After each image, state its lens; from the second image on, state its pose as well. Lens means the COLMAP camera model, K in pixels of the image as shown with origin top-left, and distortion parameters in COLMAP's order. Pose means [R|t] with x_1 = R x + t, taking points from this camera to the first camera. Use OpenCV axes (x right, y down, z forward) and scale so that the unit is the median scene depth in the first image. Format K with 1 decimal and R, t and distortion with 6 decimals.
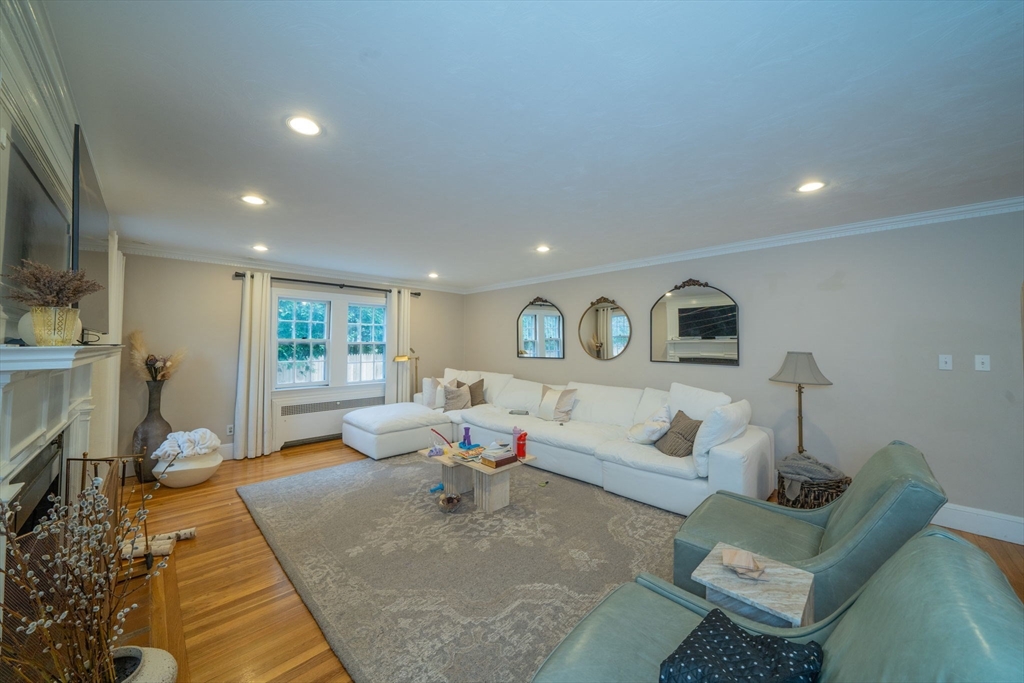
lens RADIAL K [[370.3, 0, 508.1], [0, 370.3, 335.1], [0, 0, 1]] dist [-0.032975, 0.005308]
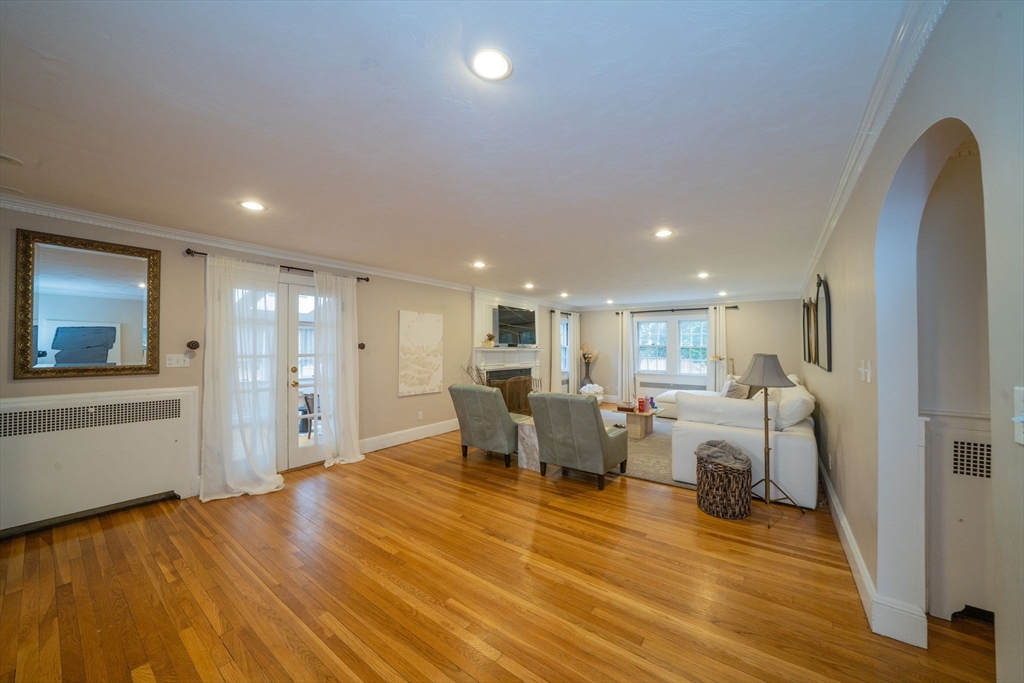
lens RADIAL K [[370.3, 0, 508.1], [0, 370.3, 335.1], [0, 0, 1]] dist [-0.032975, 0.005308]
pose [[0.158836, -0.035130, -0.986680, 1.141396], [0.027248, 0.999142, -0.031187, 0.000503], [0.986929, -0.021931, 0.159656, 0.074986]]
